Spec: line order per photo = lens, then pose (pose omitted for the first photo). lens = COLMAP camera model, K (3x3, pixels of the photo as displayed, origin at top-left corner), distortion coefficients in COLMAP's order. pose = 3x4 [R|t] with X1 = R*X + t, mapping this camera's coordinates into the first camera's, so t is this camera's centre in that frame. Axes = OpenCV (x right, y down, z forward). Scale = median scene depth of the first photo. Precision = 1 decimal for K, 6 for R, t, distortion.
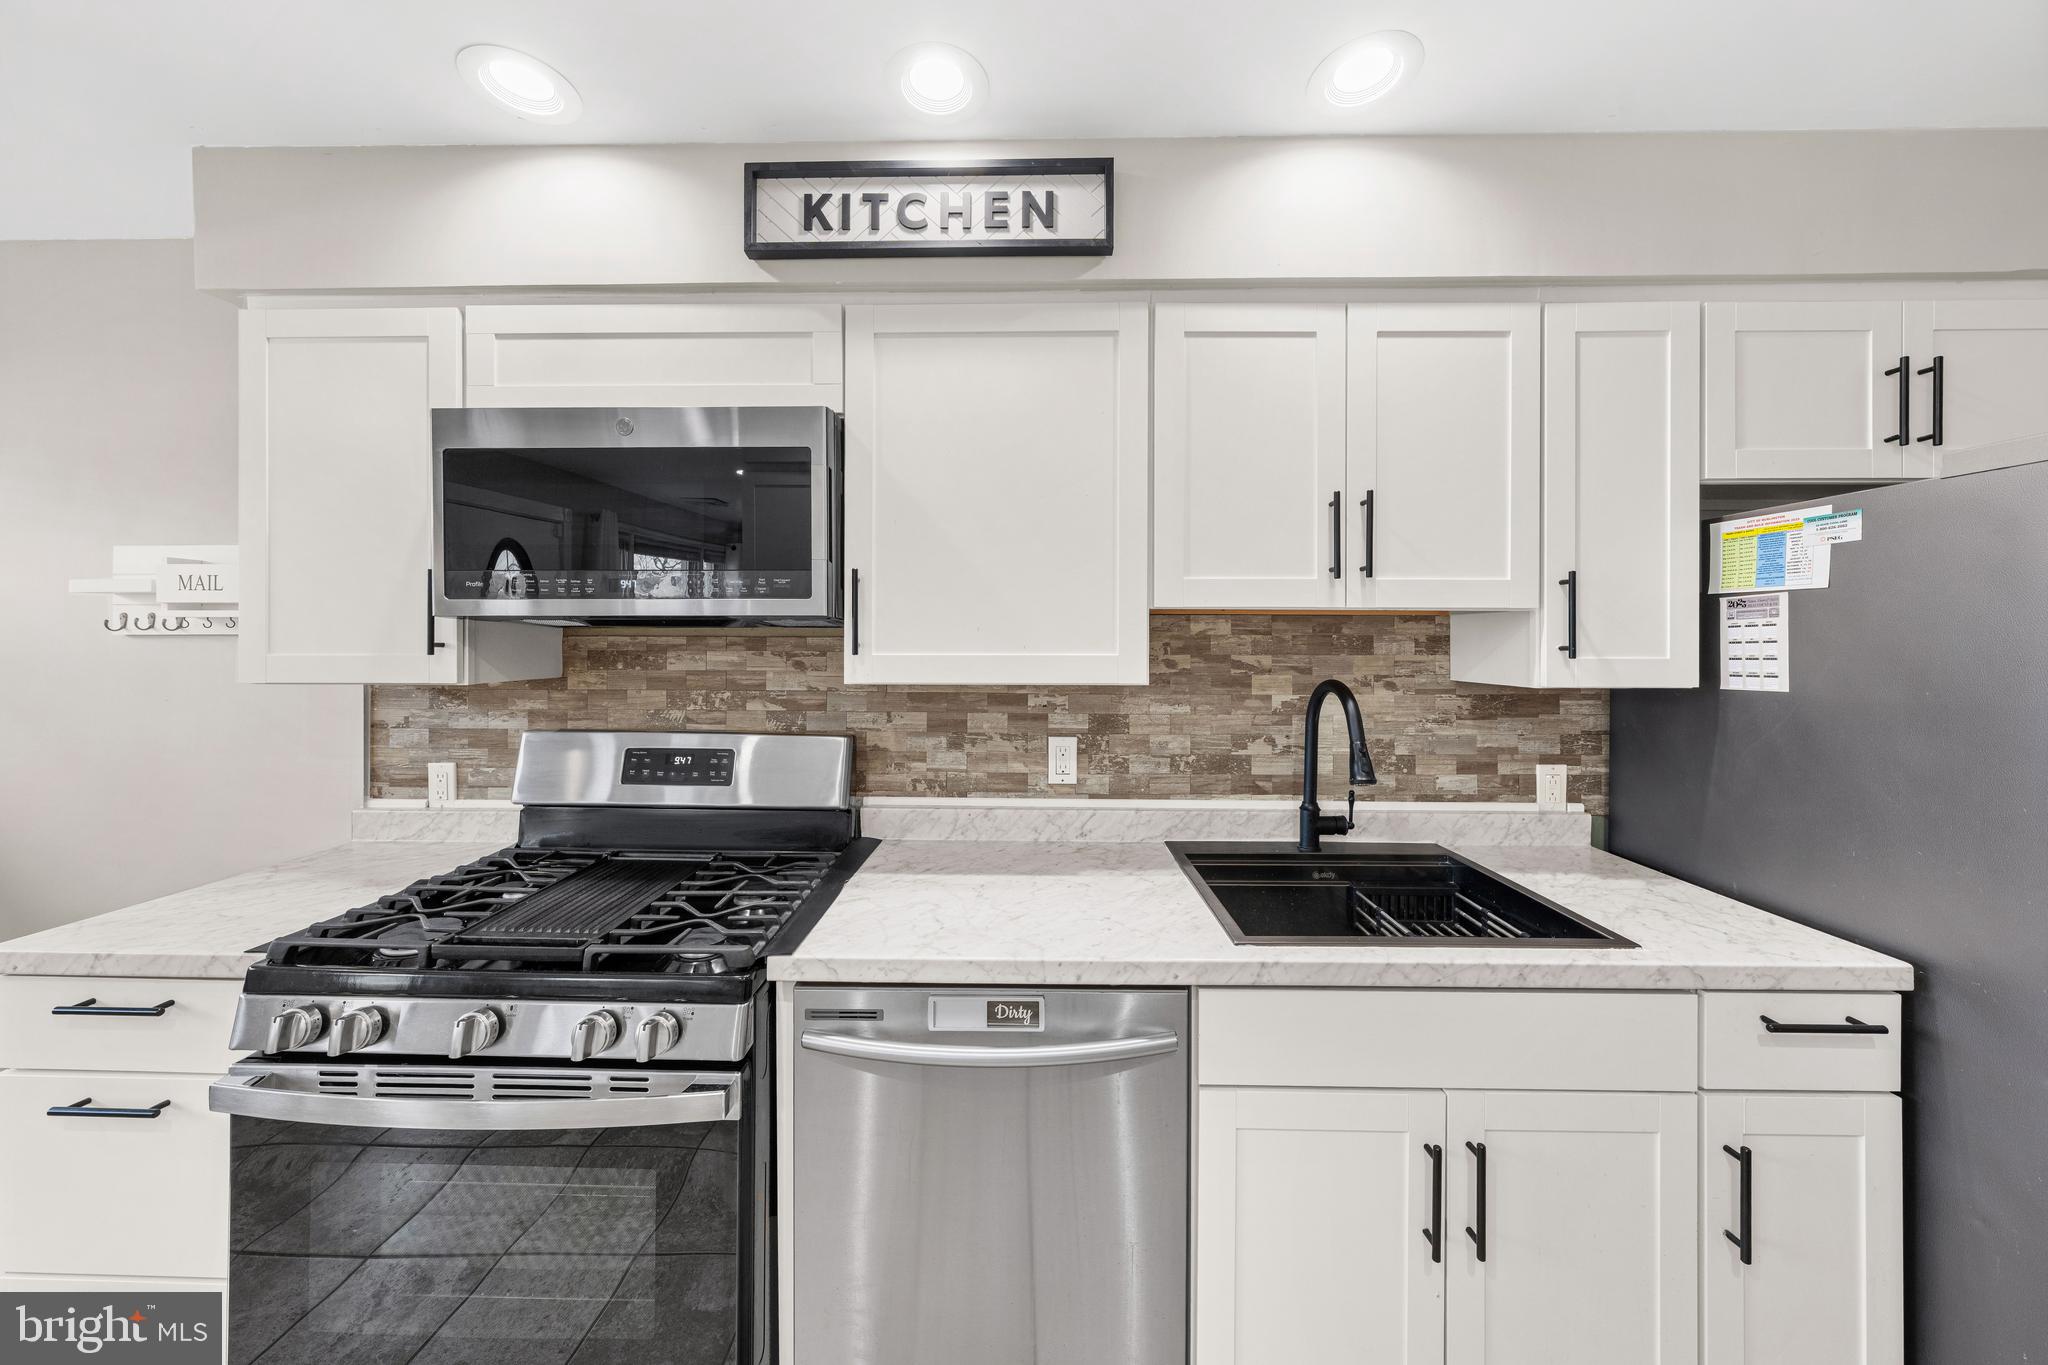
lens RADIAL K [[715.8, 0, 1017.0], [0, 715.8, 642.7], [0, 0, 1]] dist [0.001446, 0.000015]
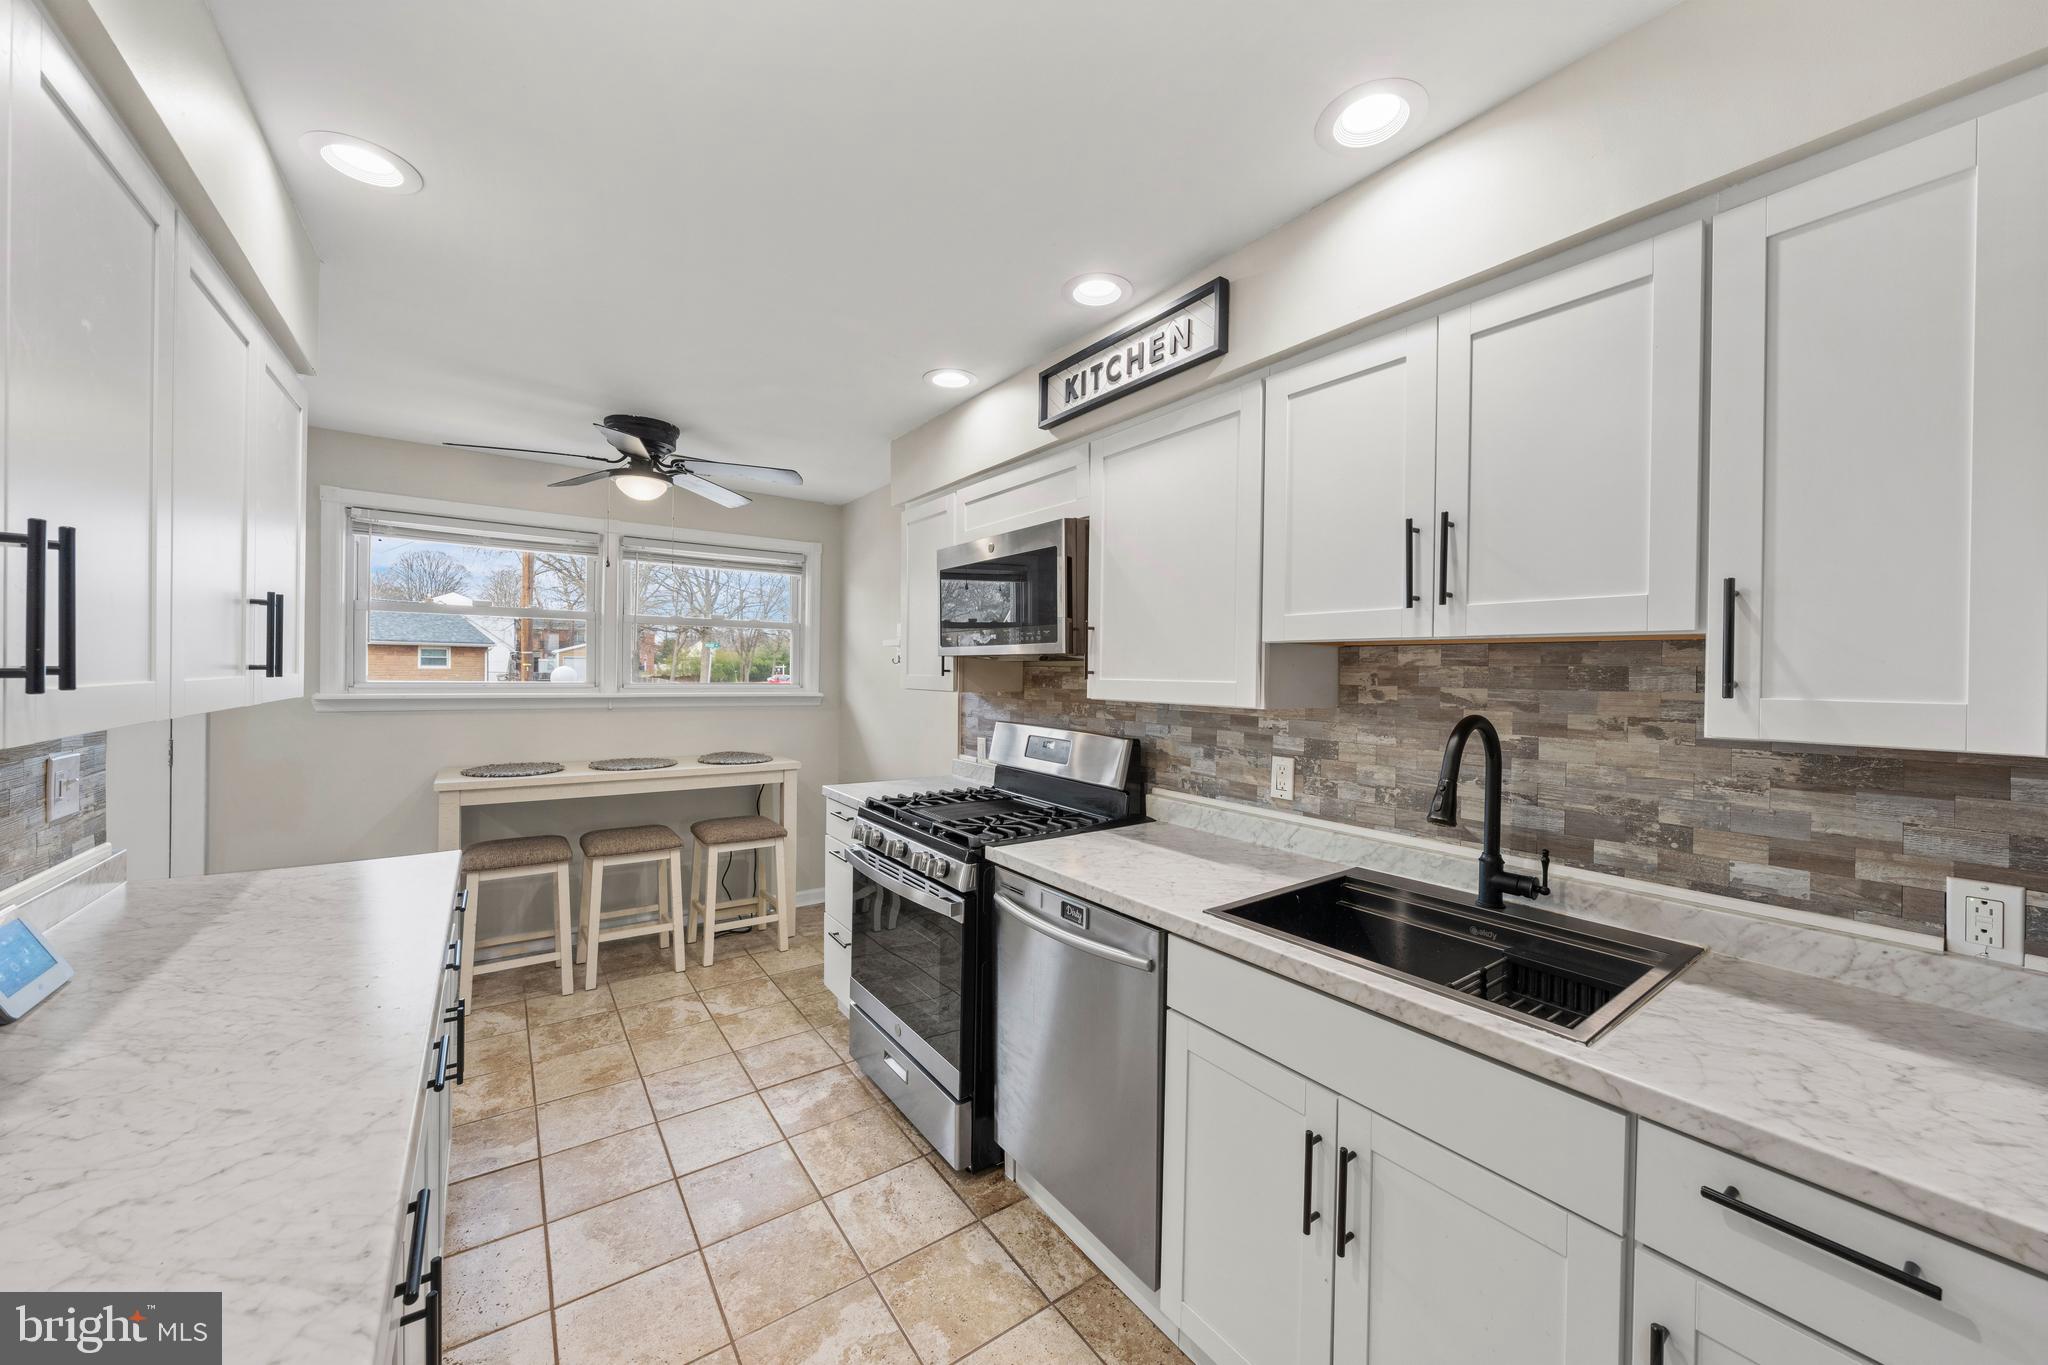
lens RADIAL K [[750.5, 0, 1021.3], [0, 750.5, 675.9], [0, 0, 1]] dist [0.000113, -0.000083]
pose [[0.591869, 0.011053, -0.805958, 0.770165], [-0.009382, 0.999933, 0.006823, 0.000666], [0.805979, 0.003523, 0.591933, -0.024745]]
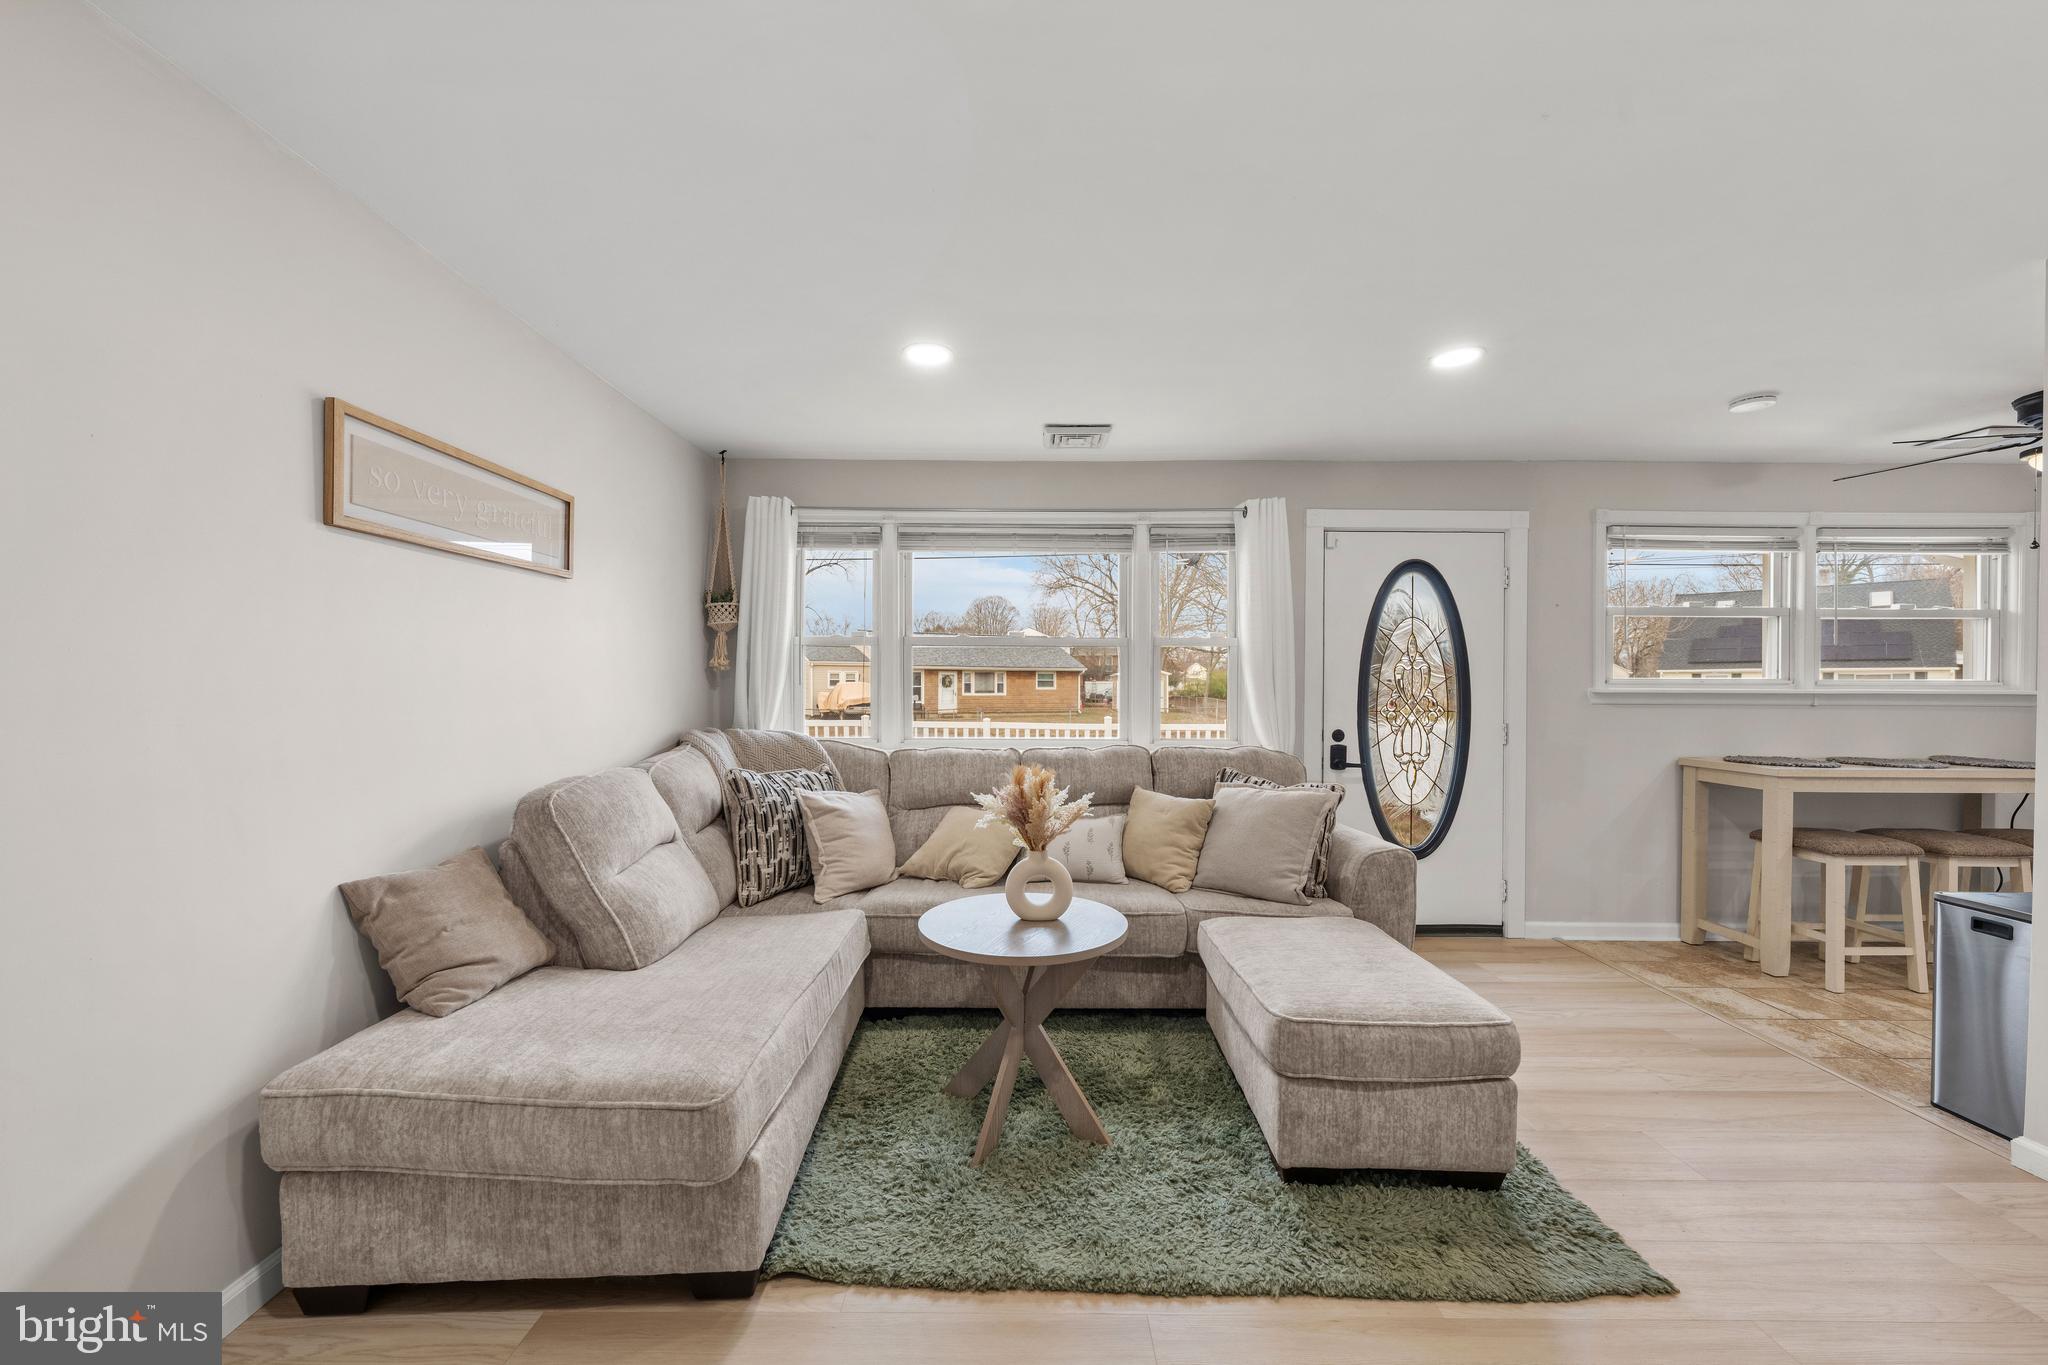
lens RADIAL K [[757.7, 0, 1023.0], [0, 757.7, 692.8], [0, 0, 1]] dist [-0.000934, -0.000087]
pose [[0.029165, 0.004236, -0.999566, 0.383833], [-0.000631, 0.999991, 0.004219, 0.080585], [0.999574, 0.000508, 0.029167, -2.030510]]
